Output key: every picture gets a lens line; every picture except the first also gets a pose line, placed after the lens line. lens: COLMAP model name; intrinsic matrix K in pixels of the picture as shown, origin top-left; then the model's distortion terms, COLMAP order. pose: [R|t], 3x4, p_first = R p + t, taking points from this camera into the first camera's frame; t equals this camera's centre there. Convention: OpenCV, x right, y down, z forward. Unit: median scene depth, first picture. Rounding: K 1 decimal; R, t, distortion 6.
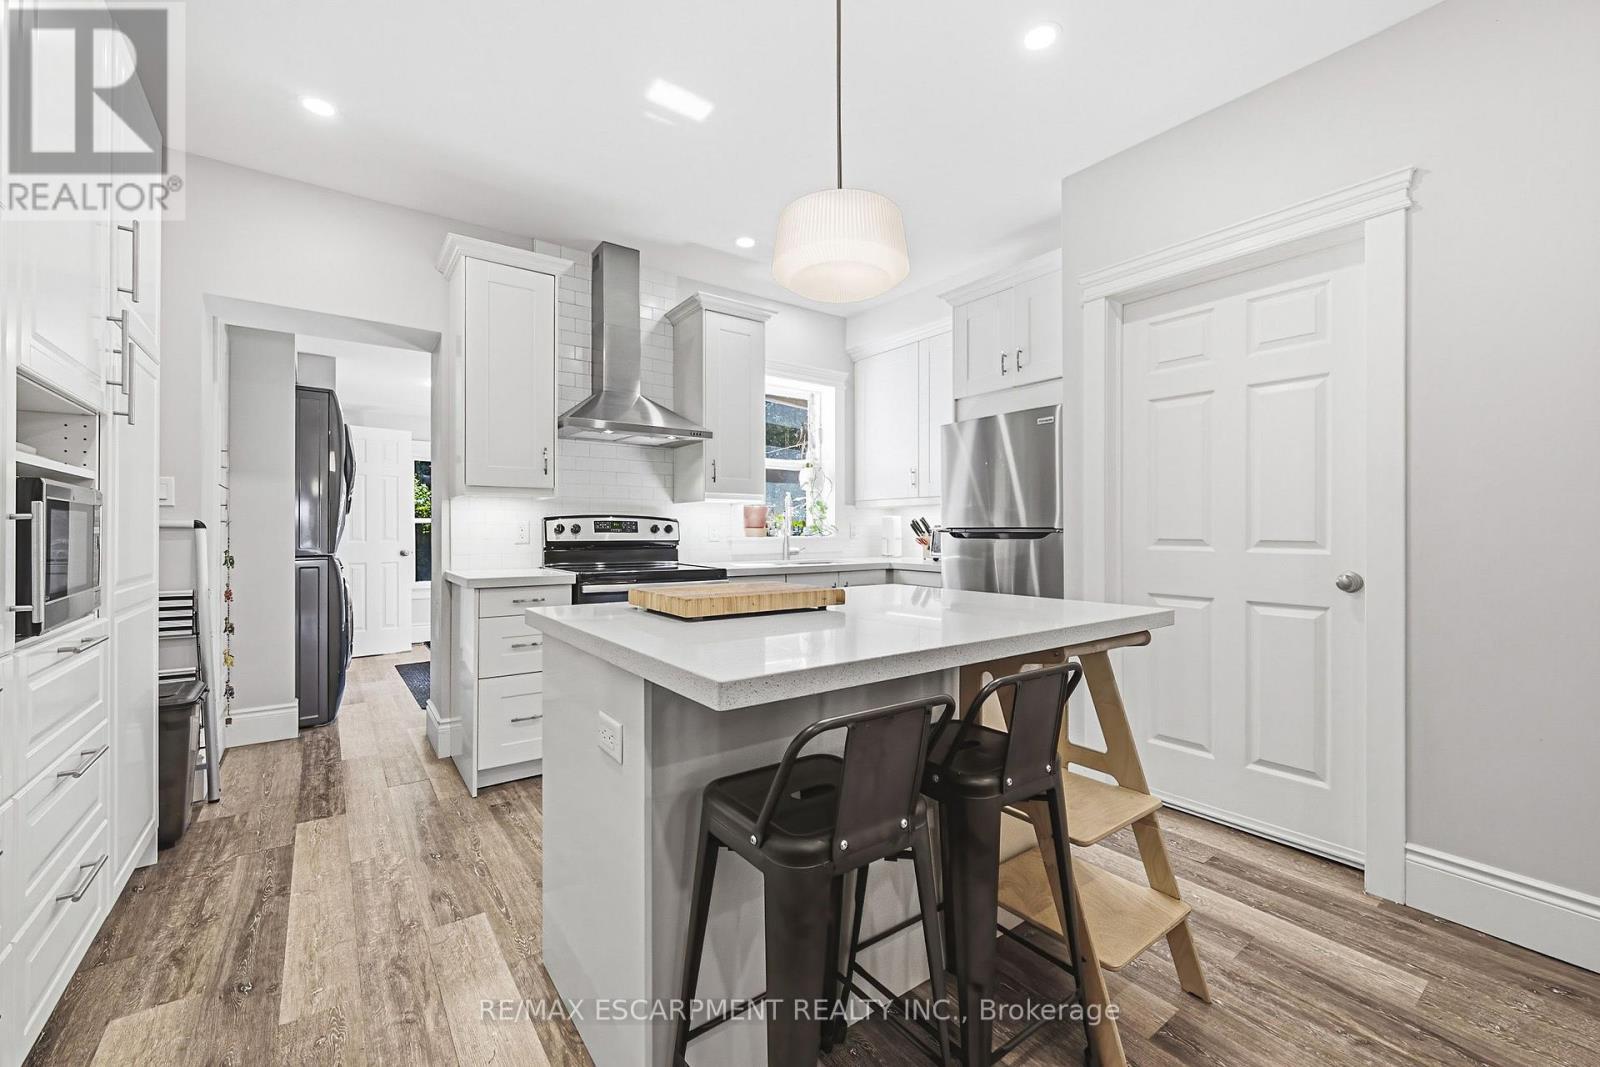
lens RADIAL K [[638.6, 0, 800.5], [0, 638.6, 531.6], [0, 0, 1]] dist [-0.004128, -0.000048]
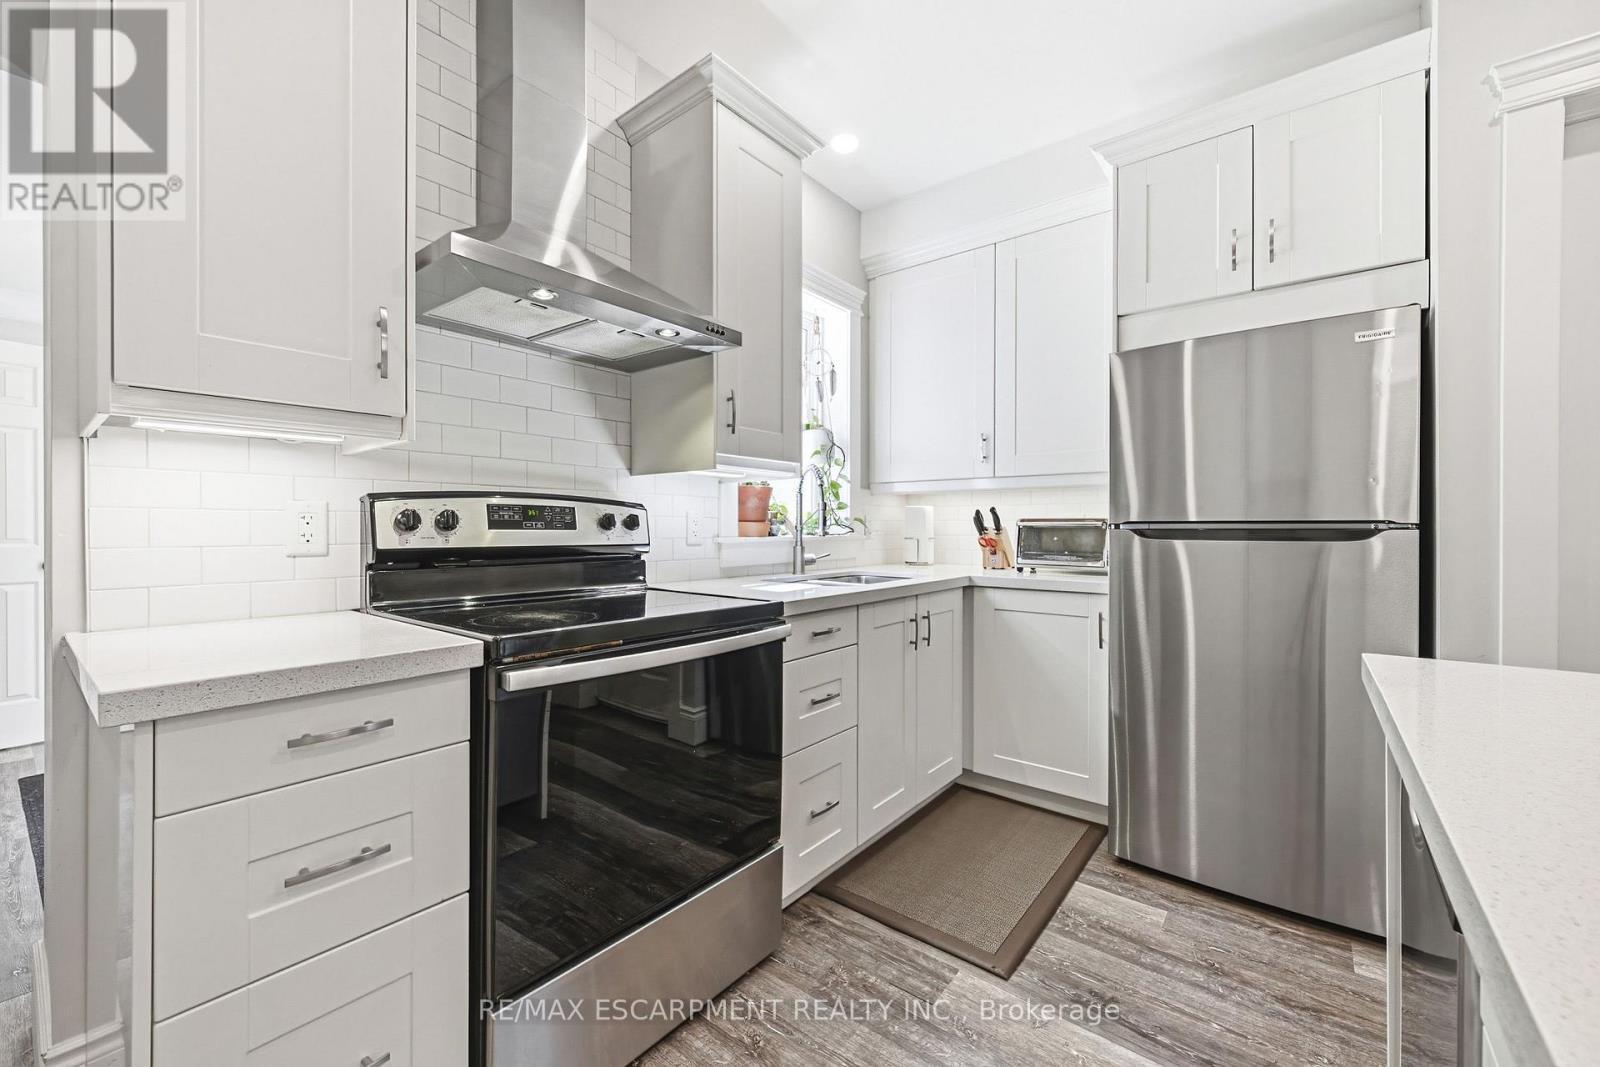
lens RADIAL K [[638.6, 0, 800.7], [0, 638.6, 530.5], [0, 0, 1]] dist [-0.004128, -0.000048]
pose [[0.965157, -0.000128, 0.261672, -0.217315], [-0.000714, 0.999995, 0.003124, 0.000859], [-0.261671, -0.003202, 0.965152, 0.476167]]
